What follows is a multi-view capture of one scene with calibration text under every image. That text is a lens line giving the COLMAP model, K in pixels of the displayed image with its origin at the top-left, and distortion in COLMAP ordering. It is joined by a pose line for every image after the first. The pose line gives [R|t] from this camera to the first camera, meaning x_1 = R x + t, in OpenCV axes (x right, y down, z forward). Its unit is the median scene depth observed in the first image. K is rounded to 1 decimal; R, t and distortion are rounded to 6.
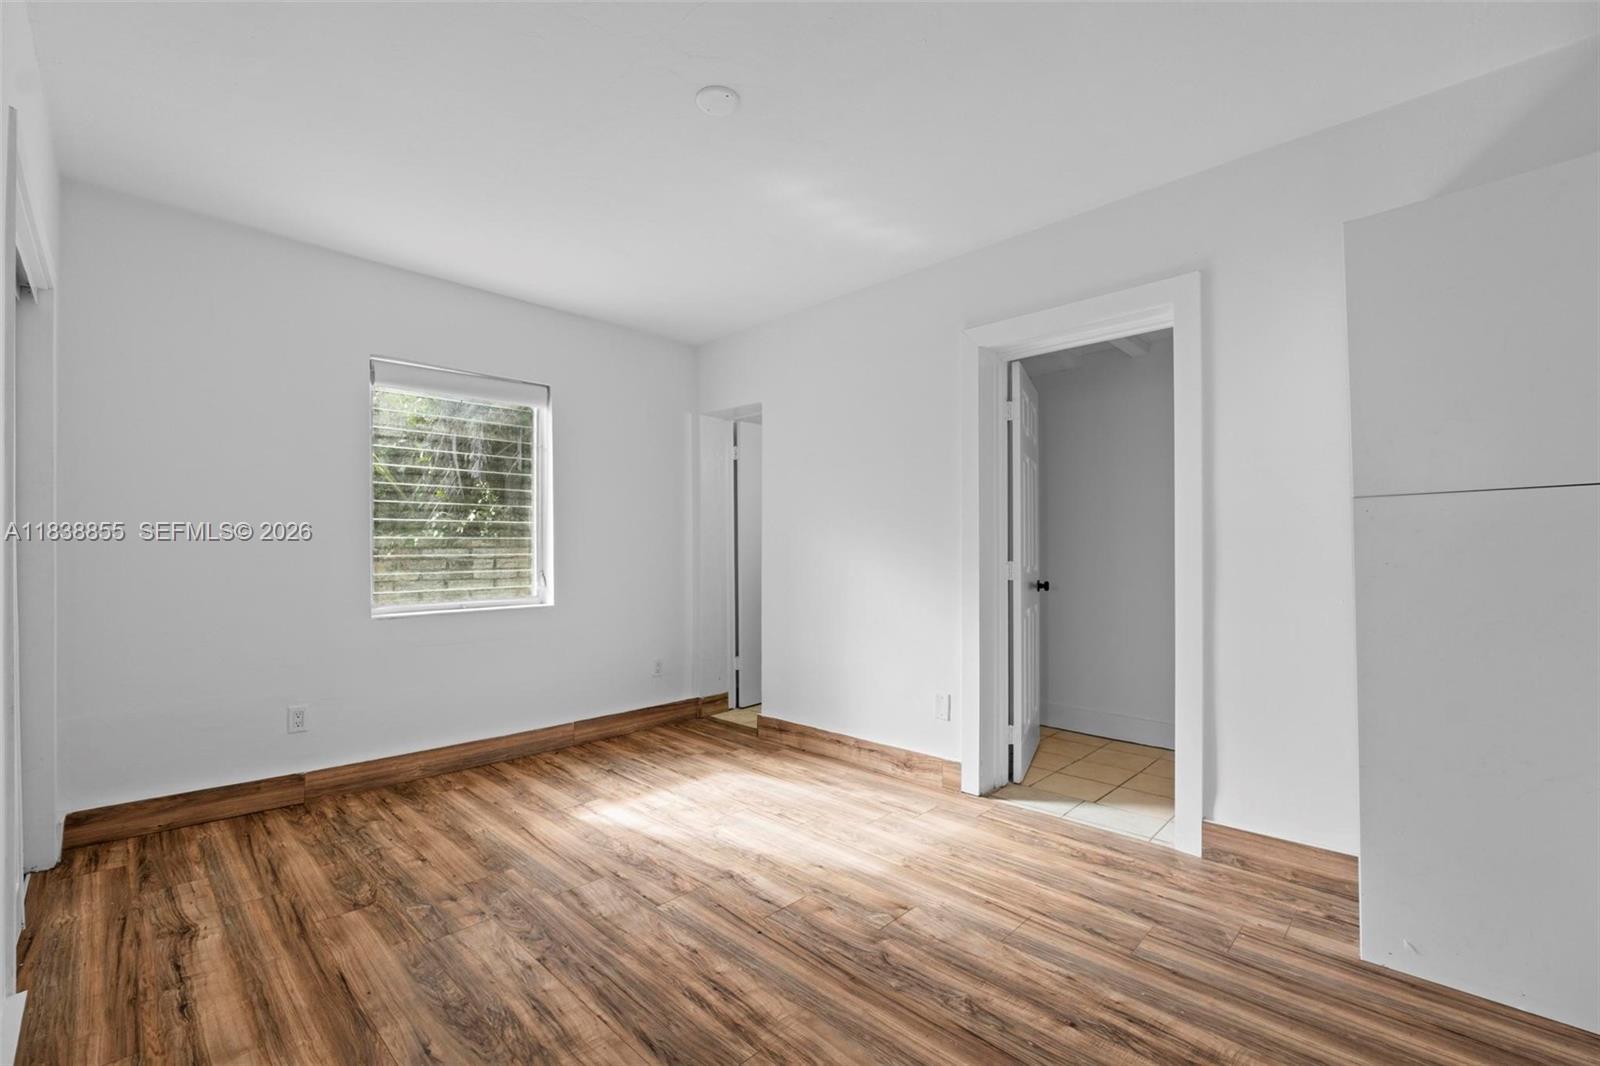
lens RADIAL K [[682.8, 0, 799.1], [0, 682.8, 541.0], [0, 0, 1]] dist [-0.006370, 0.000356]
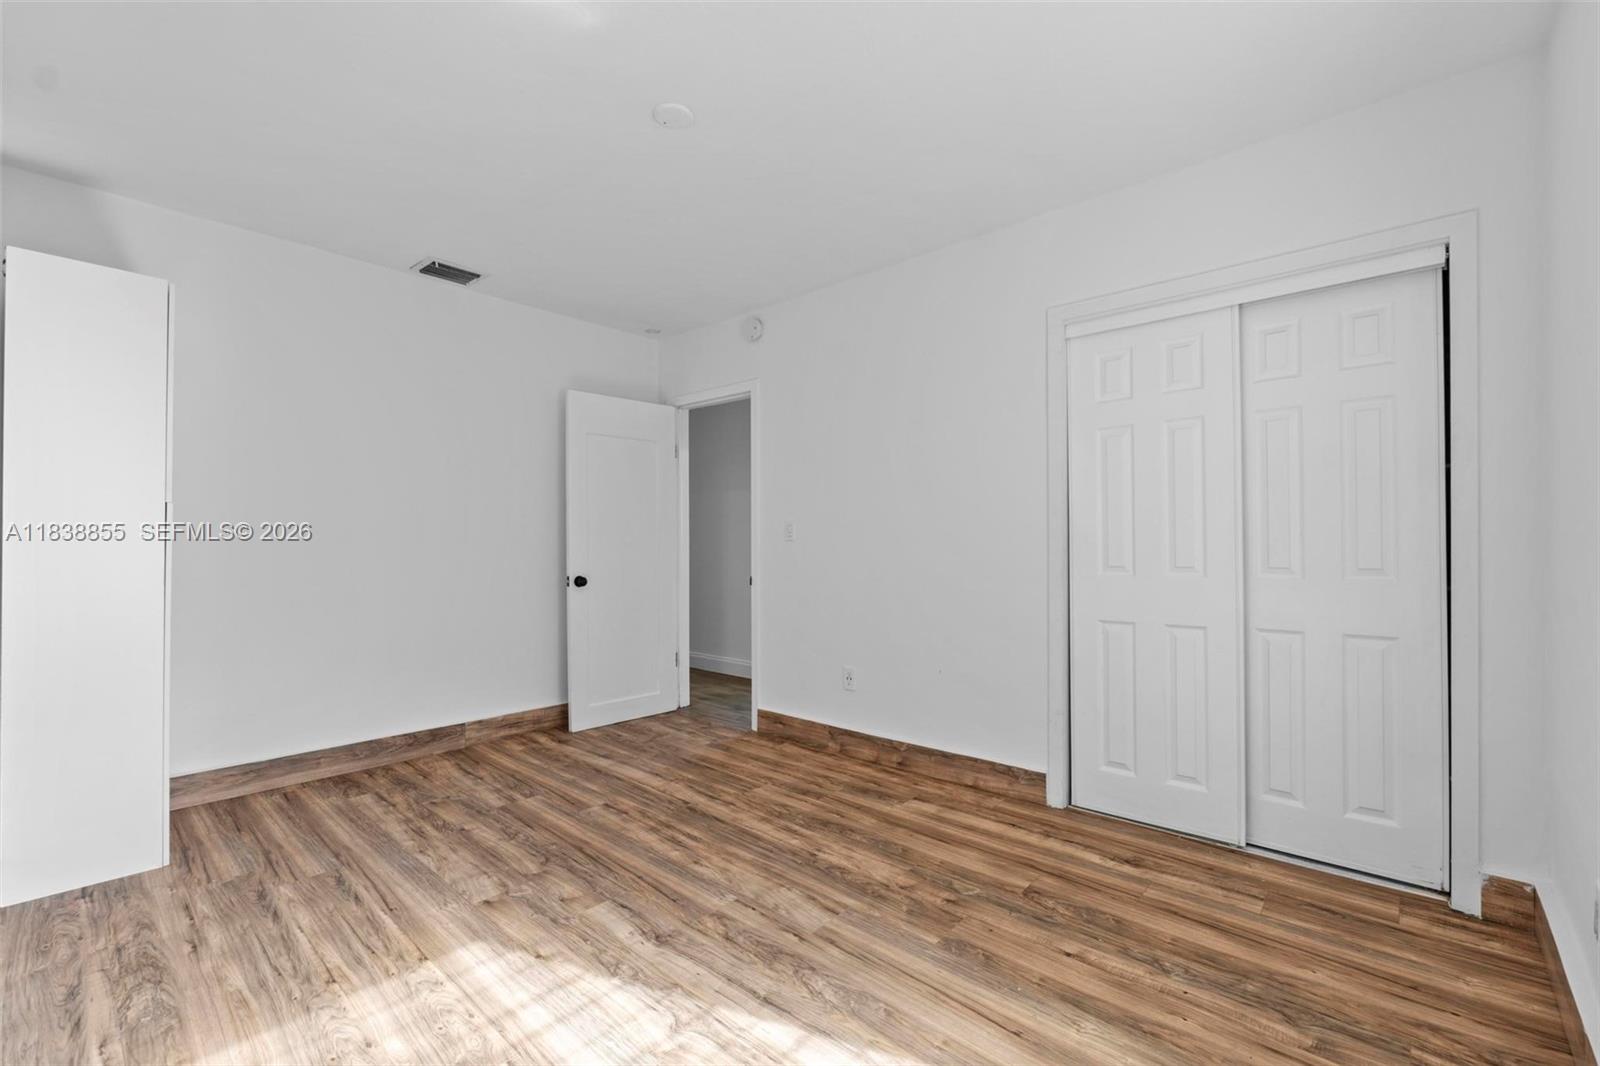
lens RADIAL K [[682.8, 0, 800.8], [0, 682.8, 537.5], [0, 0, 1]] dist [-0.006370, 0.000356]
pose [[-0.999155, 0.002008, -0.041053, -0.261154], [0.002772, 0.999824, -0.018552, 0.025995], [0.041008, -0.018651, -0.998985, 2.005991]]
